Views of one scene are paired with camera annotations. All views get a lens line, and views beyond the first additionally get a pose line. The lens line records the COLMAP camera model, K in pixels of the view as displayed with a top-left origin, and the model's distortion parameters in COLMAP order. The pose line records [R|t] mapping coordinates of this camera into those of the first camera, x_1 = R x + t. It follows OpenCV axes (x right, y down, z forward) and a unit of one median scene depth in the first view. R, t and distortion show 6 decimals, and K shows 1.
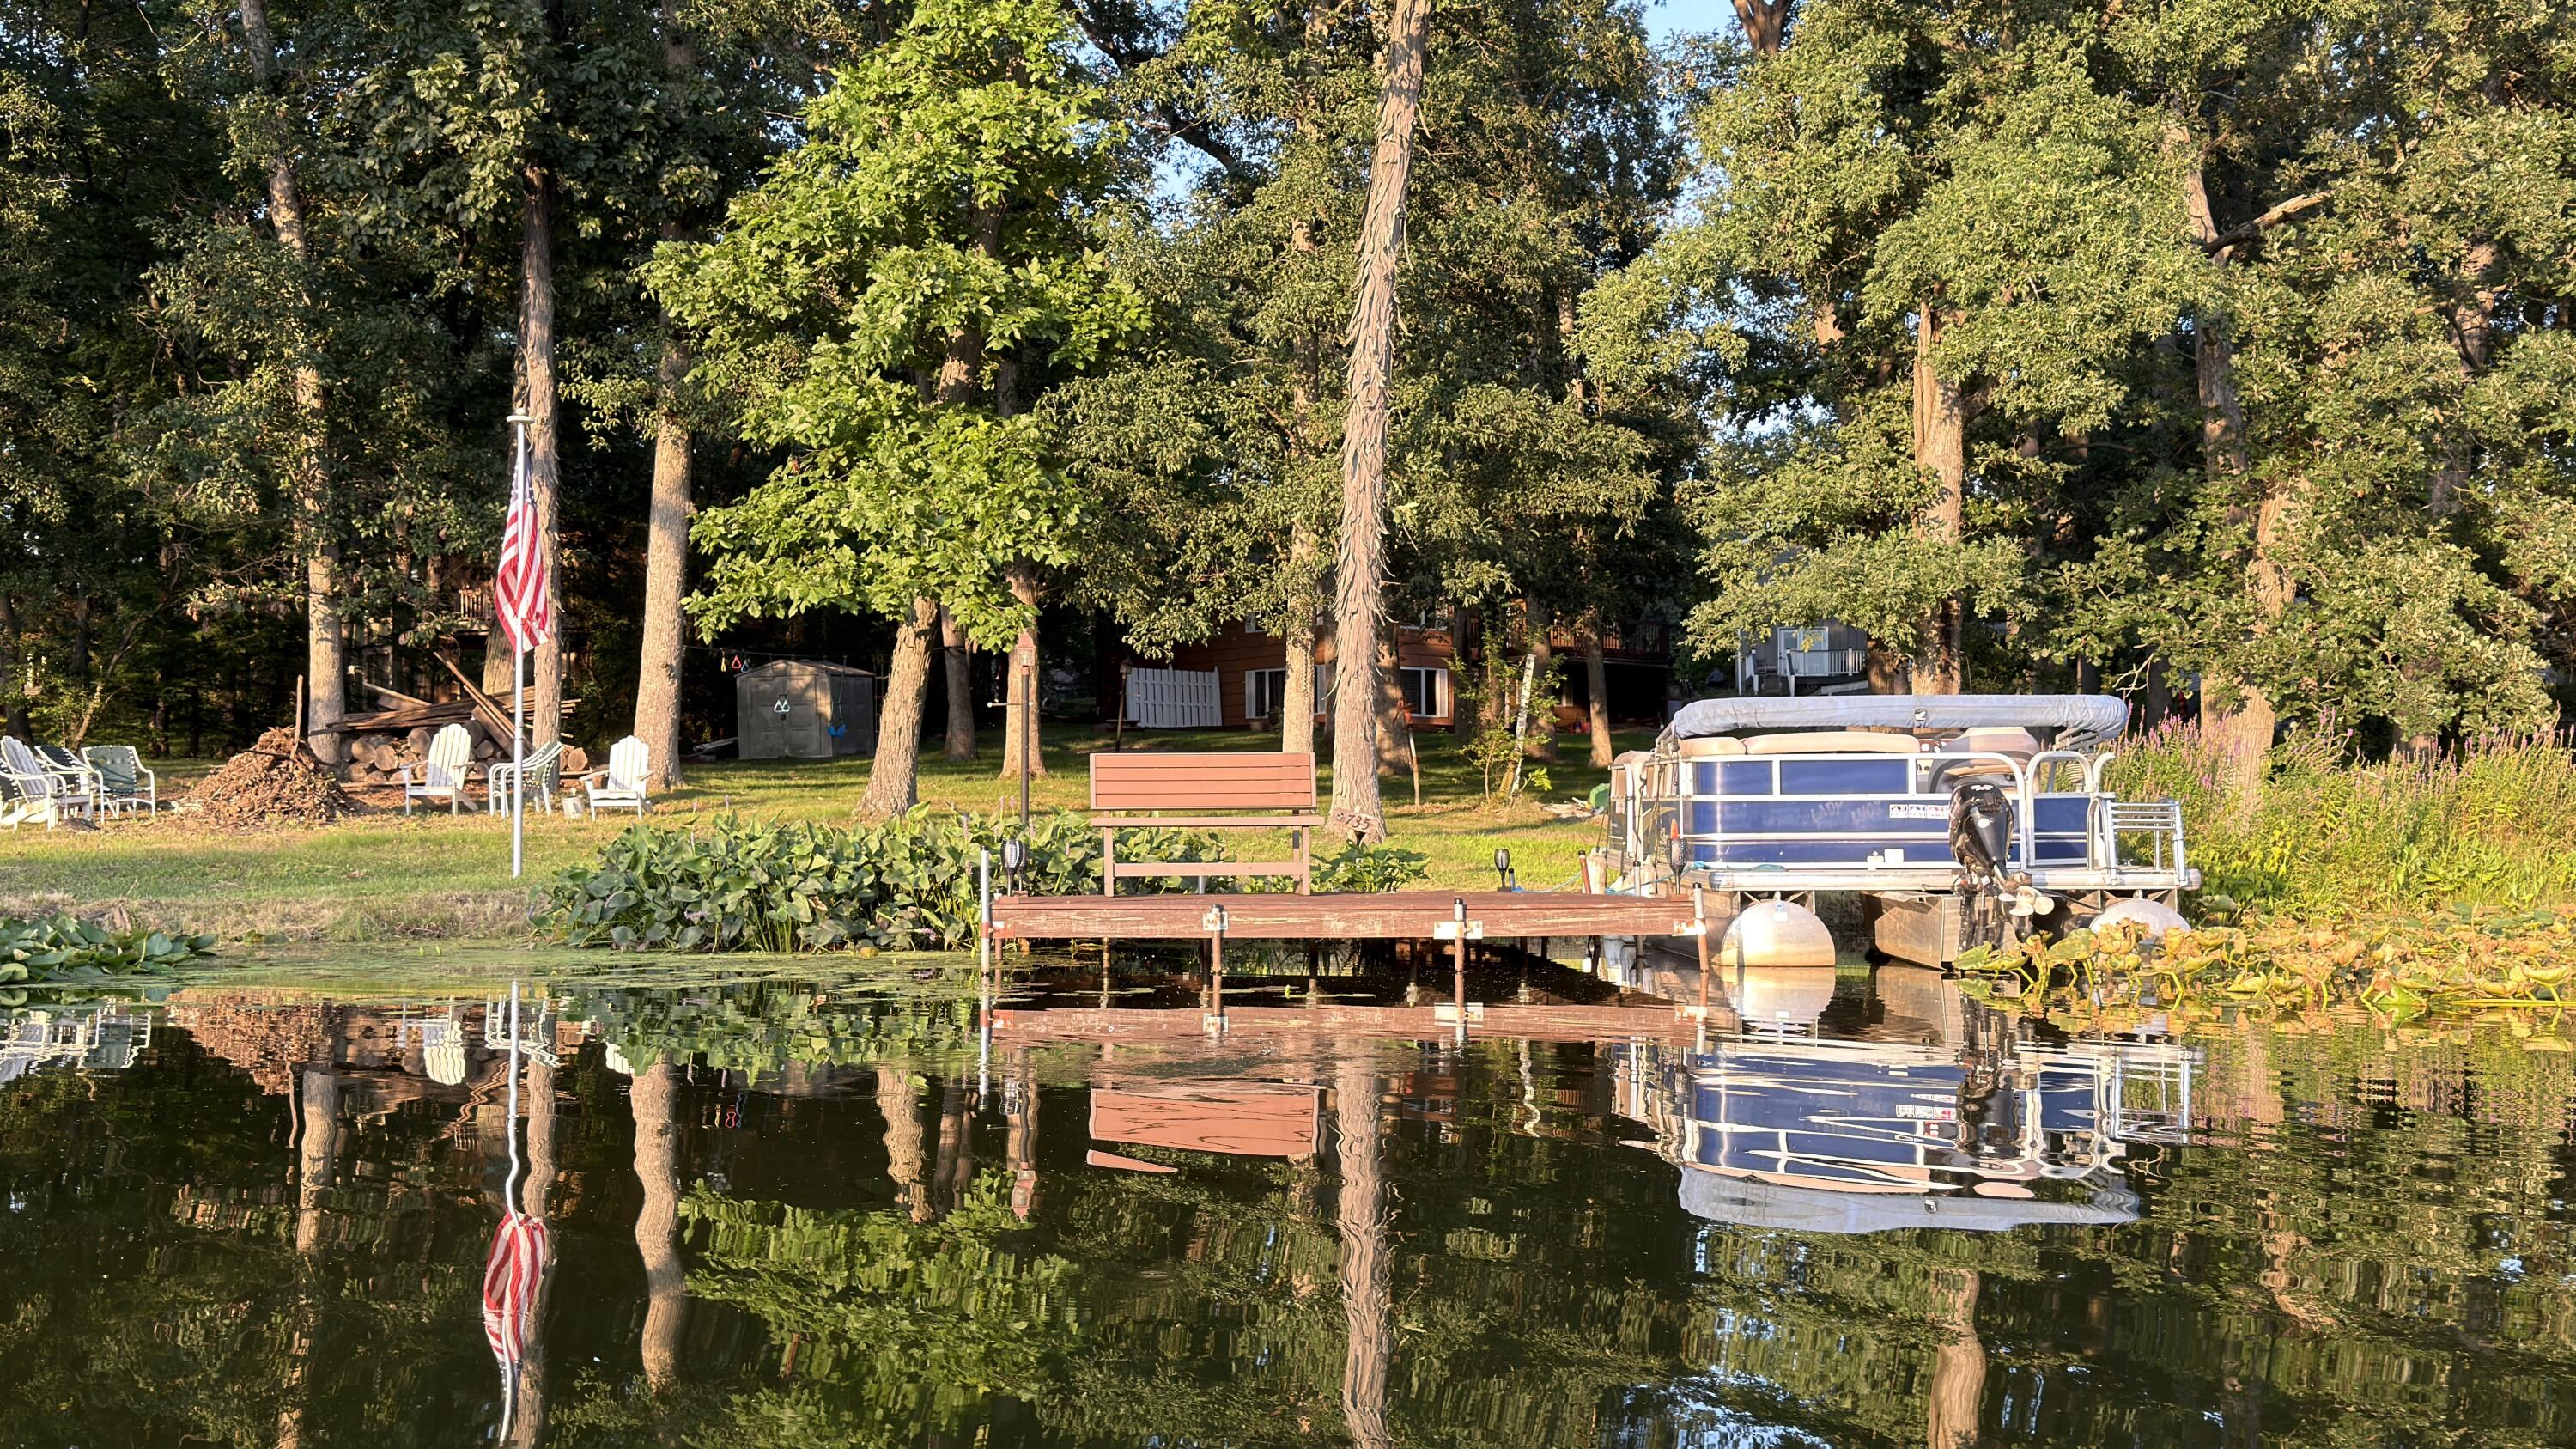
lens RADIAL K [[2572.5, 0, 1288.0], [0, 2572.5, 724.5], [0, 0, 1]] dist [0.200288, -0.495096]
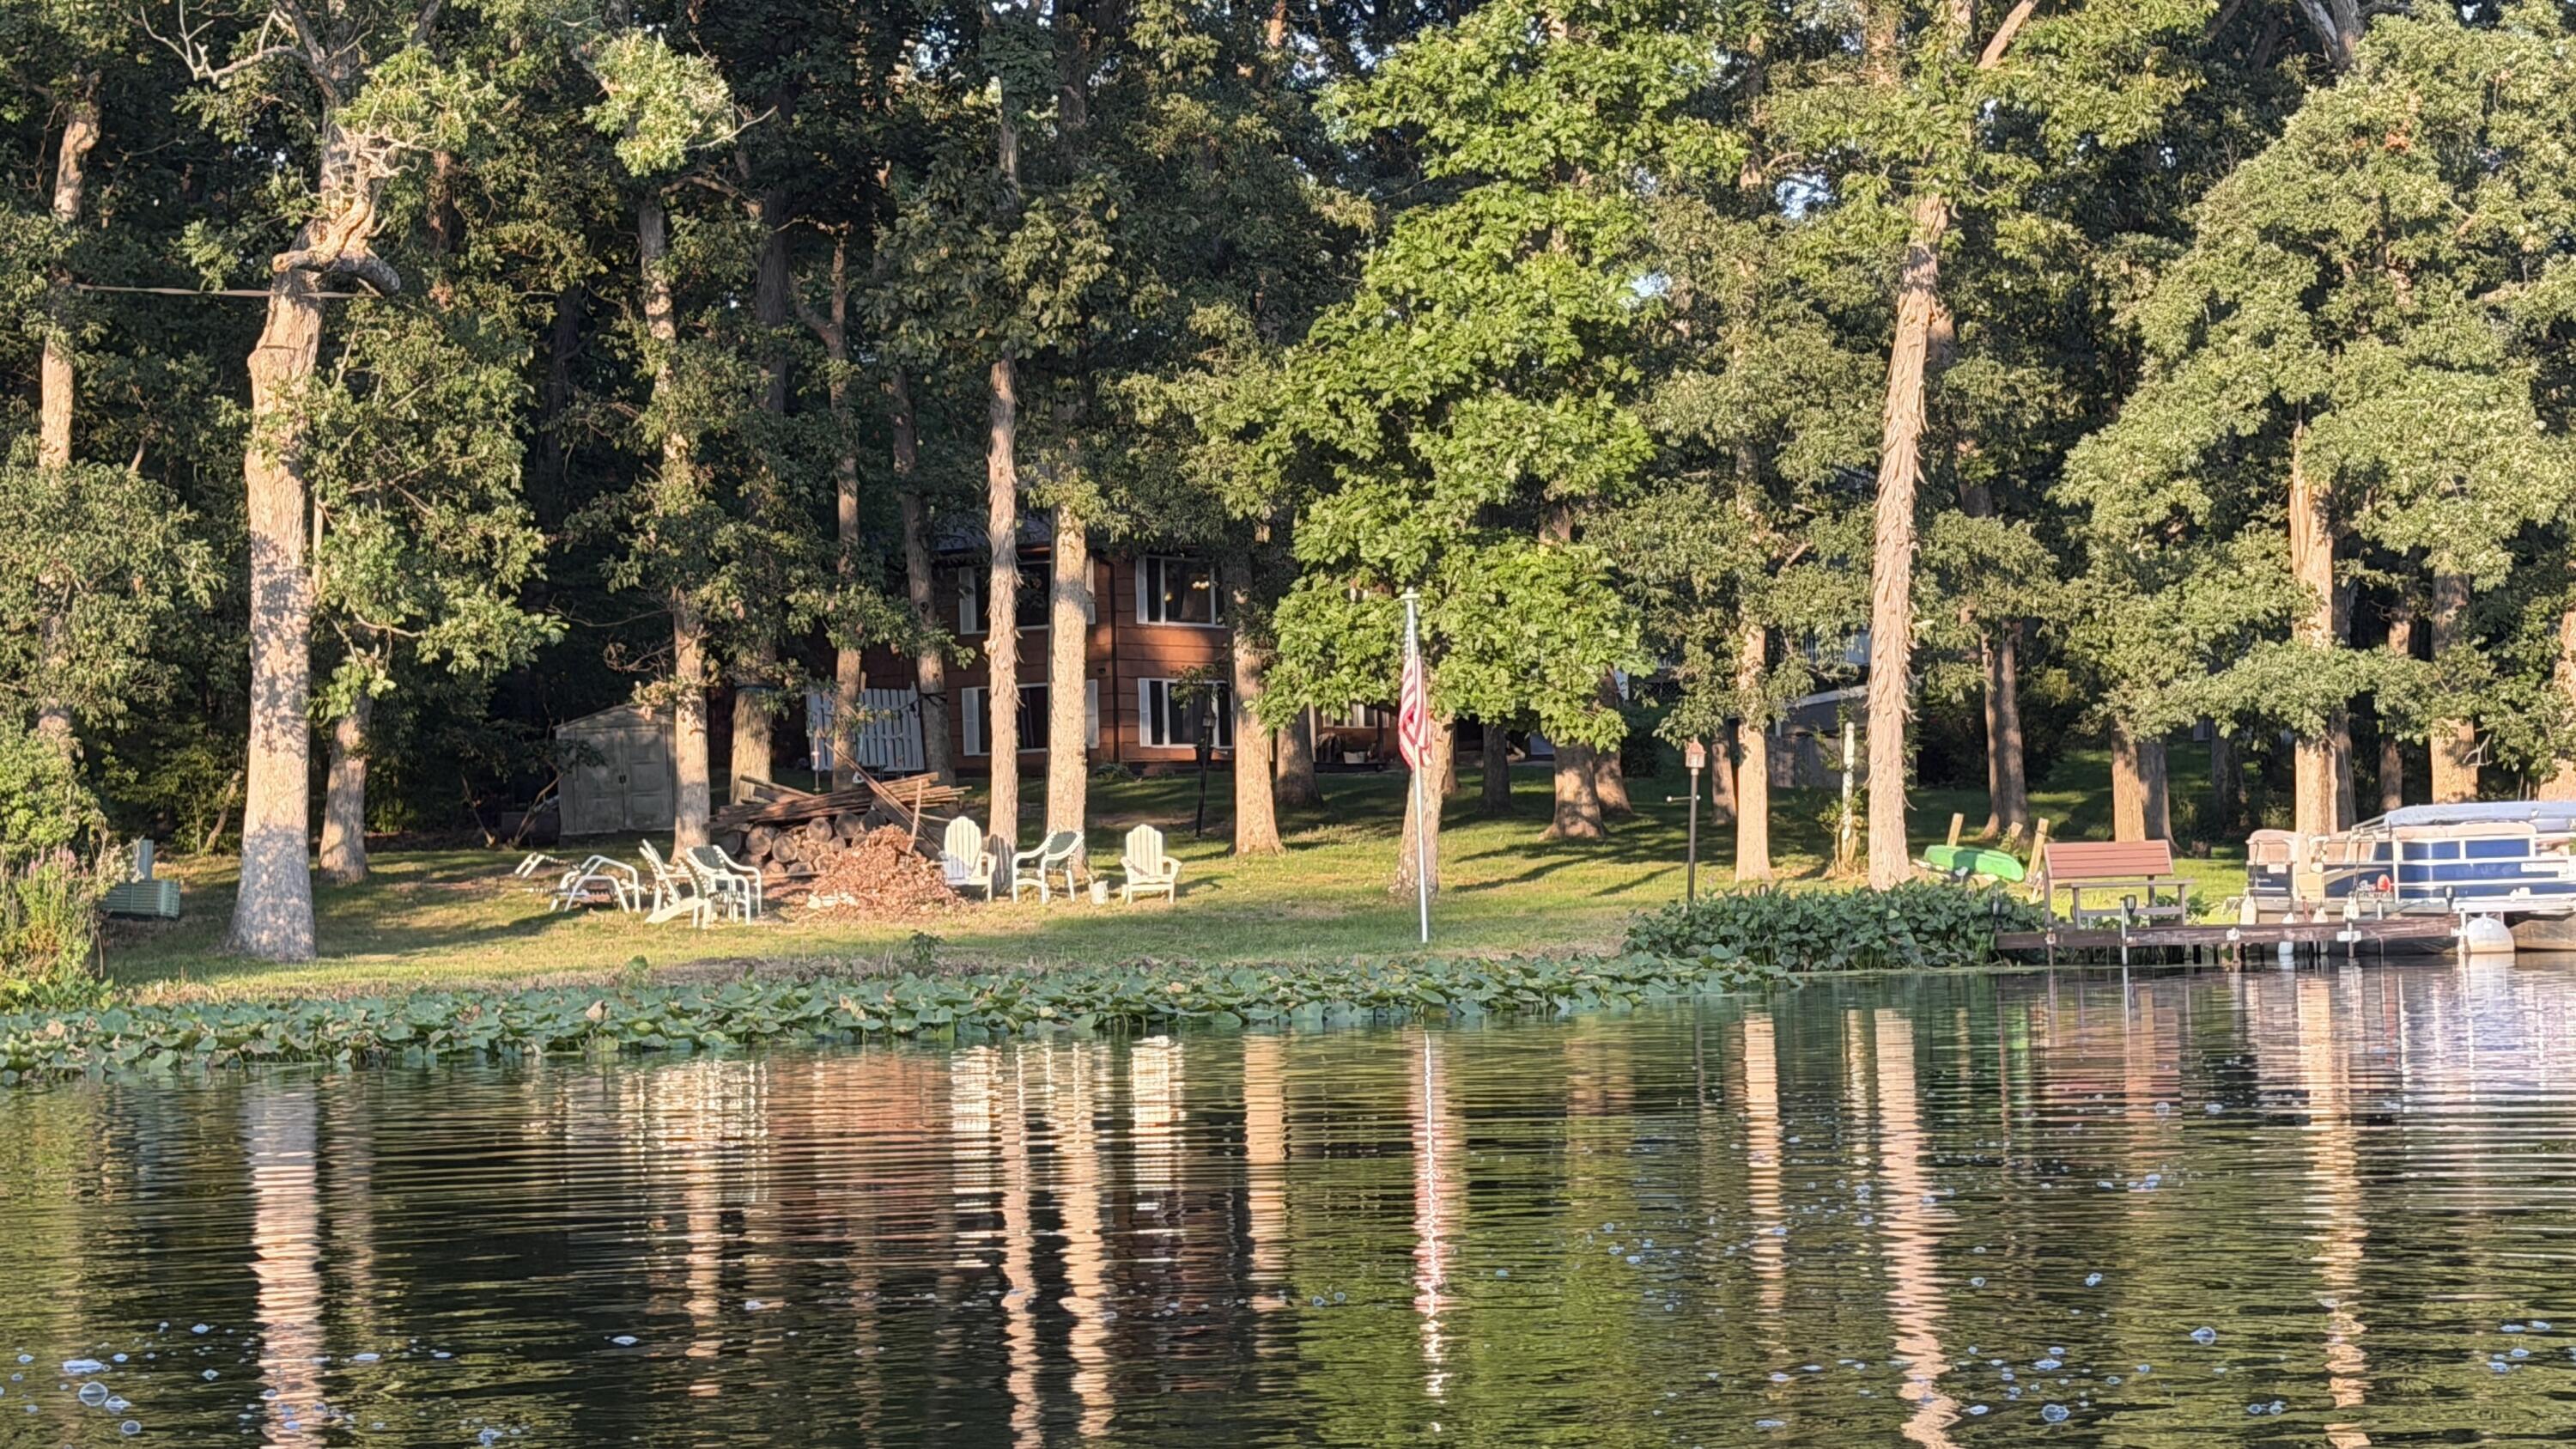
lens RADIAL K [[5340.7, 0, 1288.0], [0, 5340.7, 724.5], [0, 0, 1]] dist [0.009902, -0.034123]
pose [[0.971434, -0.018489, 0.236588, -0.819383], [0.017187, 0.999824, 0.007562, -0.060162], [-0.236686, -0.003279, 0.971581, -1.330444]]
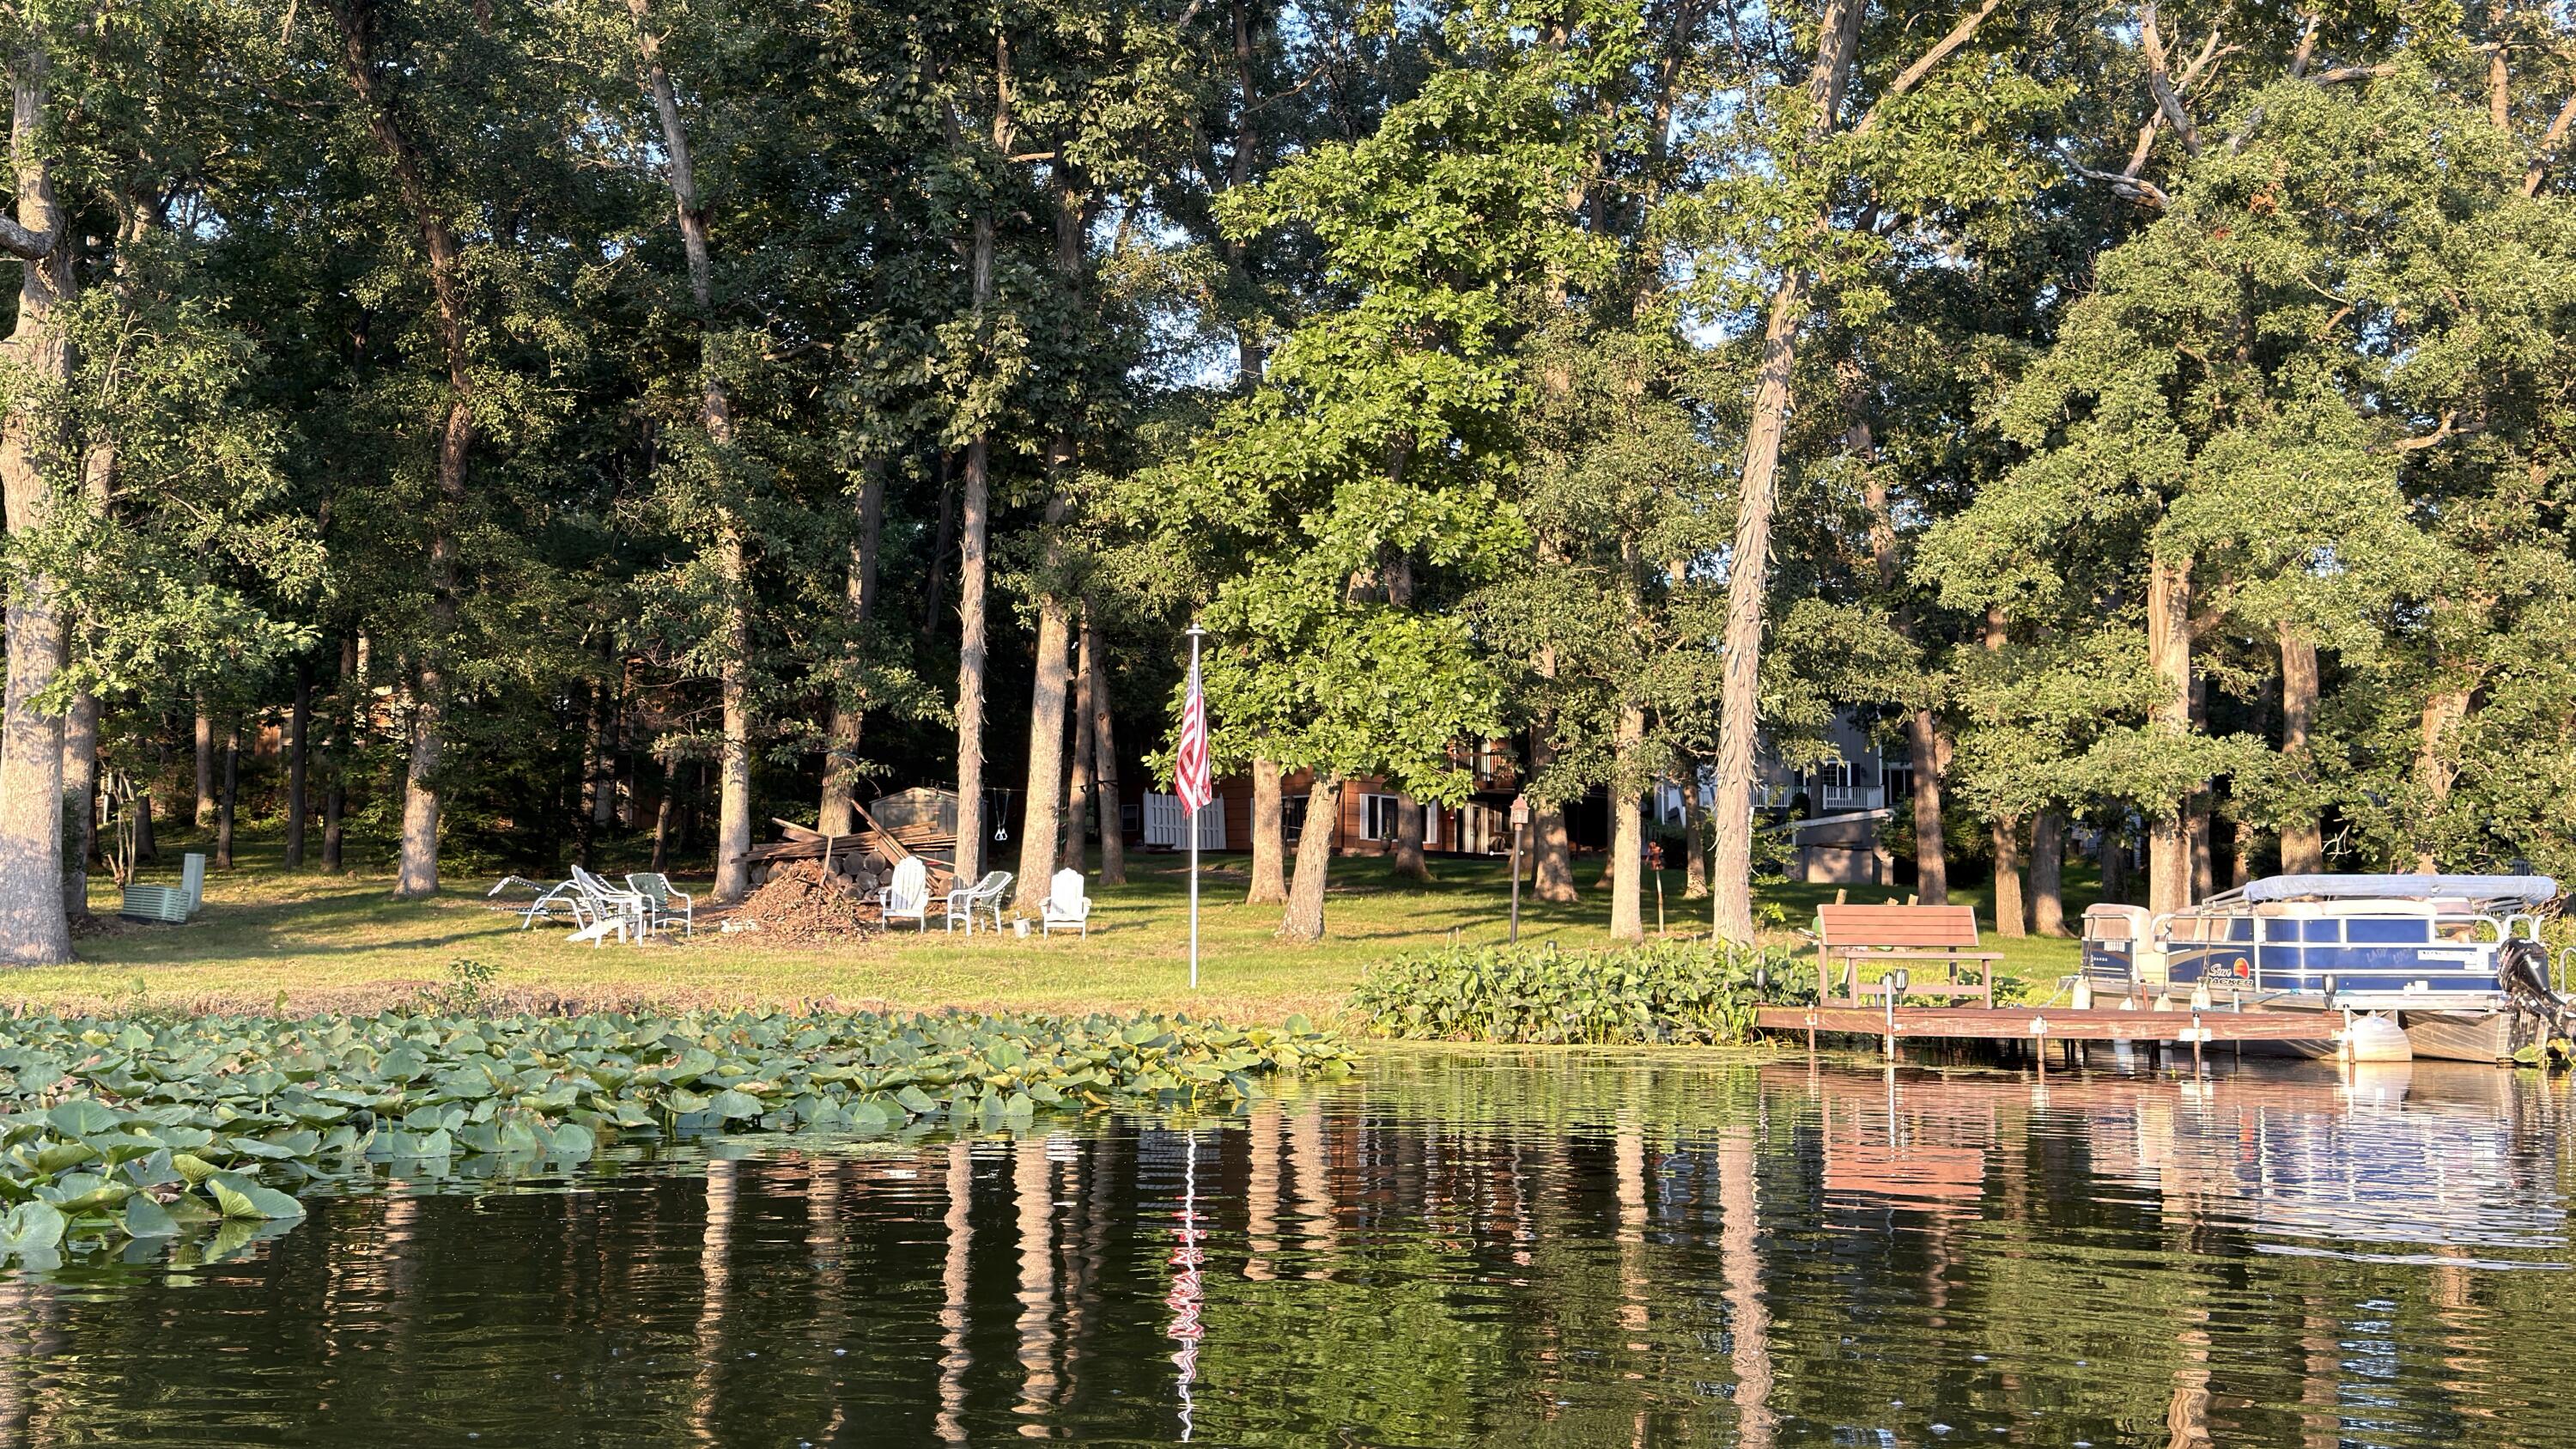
lens RADIAL K [[2566.2, 0, 1281.8], [0, 2566.2, 711.7], [0, 0, 1]] dist [0.176294, -0.515060]
pose [[0.995725, 0.018730, 0.090445, -0.301149], [-0.014315, 0.998685, -0.049223, -0.012252], [-0.091248, 0.047718, 0.994684, -0.224877]]
